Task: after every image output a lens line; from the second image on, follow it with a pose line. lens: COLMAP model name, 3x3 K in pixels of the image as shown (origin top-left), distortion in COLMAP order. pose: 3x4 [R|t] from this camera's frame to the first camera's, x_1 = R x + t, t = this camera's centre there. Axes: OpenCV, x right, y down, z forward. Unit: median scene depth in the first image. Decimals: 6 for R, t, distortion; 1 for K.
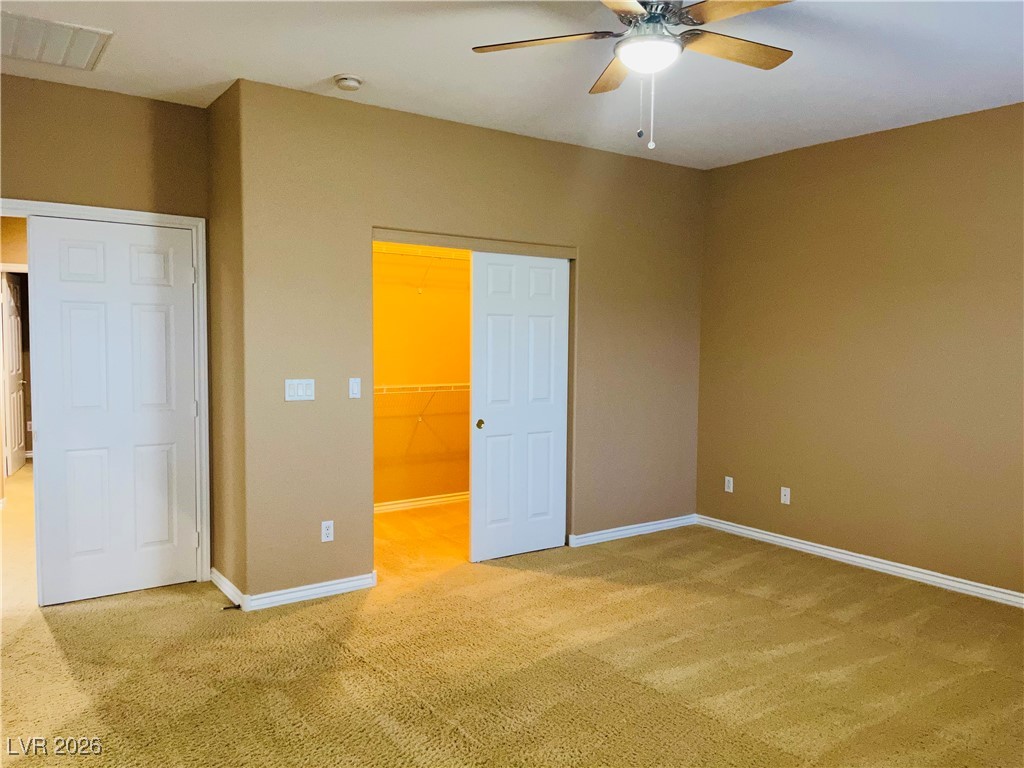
lens RADIAL K [[775.7, 0, 501.4], [0, 775.7, 384.3], [0, 0, 1]] dist [0.022219, -0.024859]
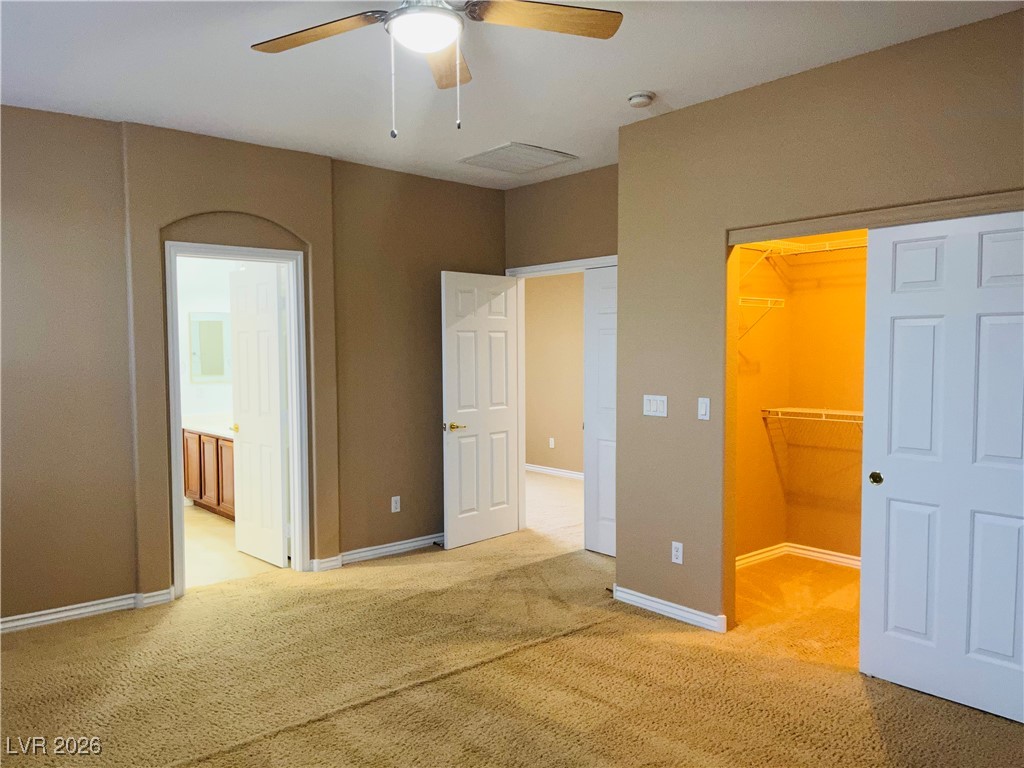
lens RADIAL K [[775.7, 0, 513.2], [0, 775.7, 385.7], [0, 0, 1]] dist [0.022219, -0.024859]
pose [[0.080390, 0.037999, -0.996039, 0.717954], [-0.050894, 0.998126, 0.033971, -0.042763], [0.995463, 0.047962, 0.082174, 0.695855]]
